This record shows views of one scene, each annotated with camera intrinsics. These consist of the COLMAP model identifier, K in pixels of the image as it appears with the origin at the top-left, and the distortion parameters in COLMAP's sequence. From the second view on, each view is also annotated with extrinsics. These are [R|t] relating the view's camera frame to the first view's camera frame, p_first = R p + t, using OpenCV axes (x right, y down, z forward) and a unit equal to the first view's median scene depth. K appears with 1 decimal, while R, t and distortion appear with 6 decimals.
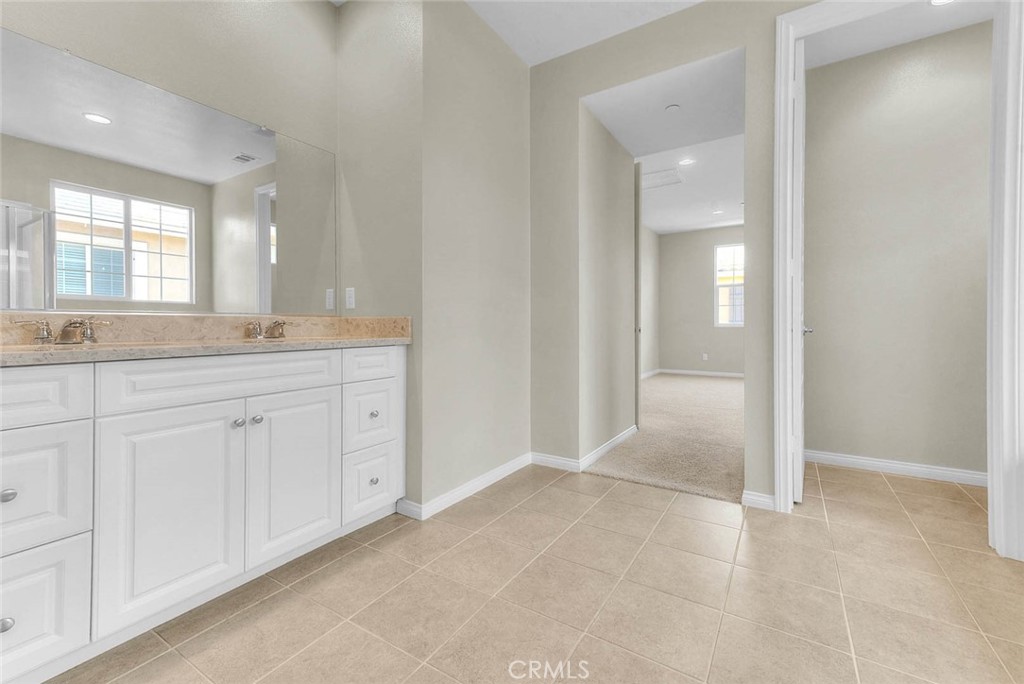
lens RADIAL K [[426.5, 0, 516.7], [0, 426.5, 321.7], [0, 0, 1]] dist [0.014303, -0.000179]
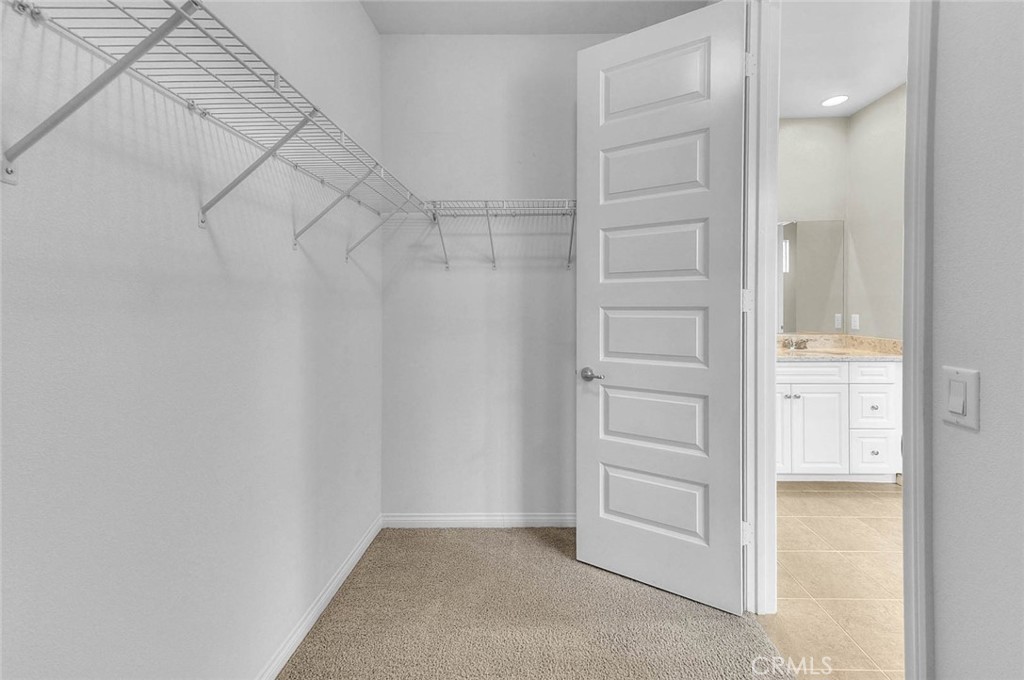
lens RADIAL K [[418.7, 0, 530.0], [0, 418.7, 305.5], [0, 0, 1]] dist [0.018517, 0.000106]
pose [[0.512607, 0.003512, -0.858616, 0.284869], [0.009170, 0.999912, 0.009565, -0.146917], [0.858574, -0.012776, 0.512530, -0.698943]]
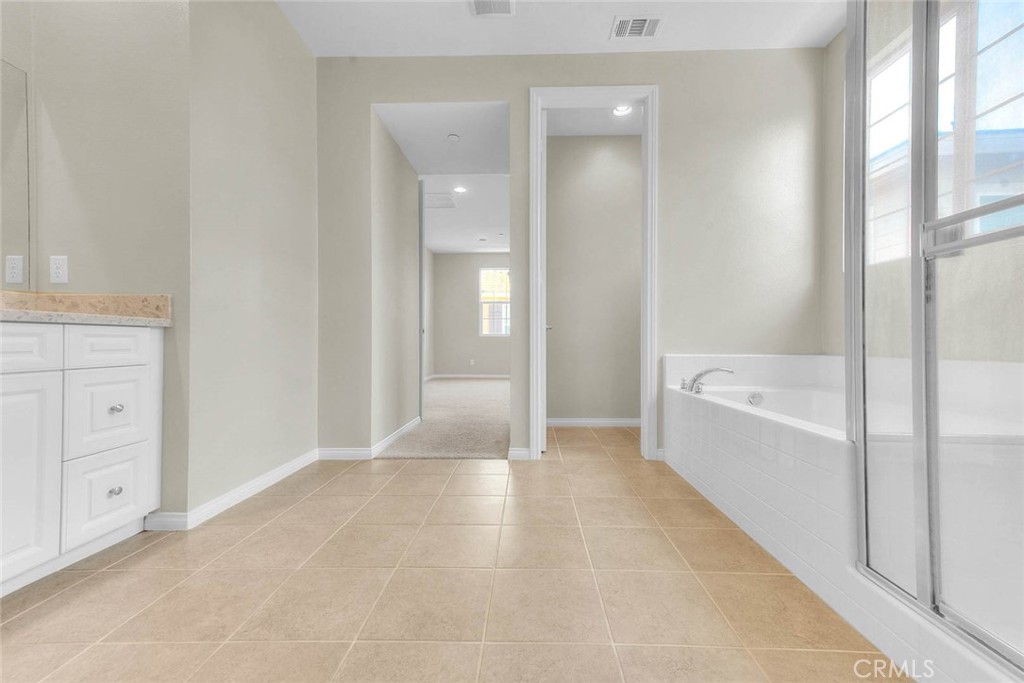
lens RADIAL K [[408.9, 0, 521.5], [0, 408.9, 337.7], [0, 0, 1]] dist [0.013680, -0.000073]
pose [[0.853466, 0.007531, 0.521095, -0.080767], [-0.003330, 0.999954, -0.008999, 0.078500], [-0.521139, 0.005945, 0.853451, -0.062479]]
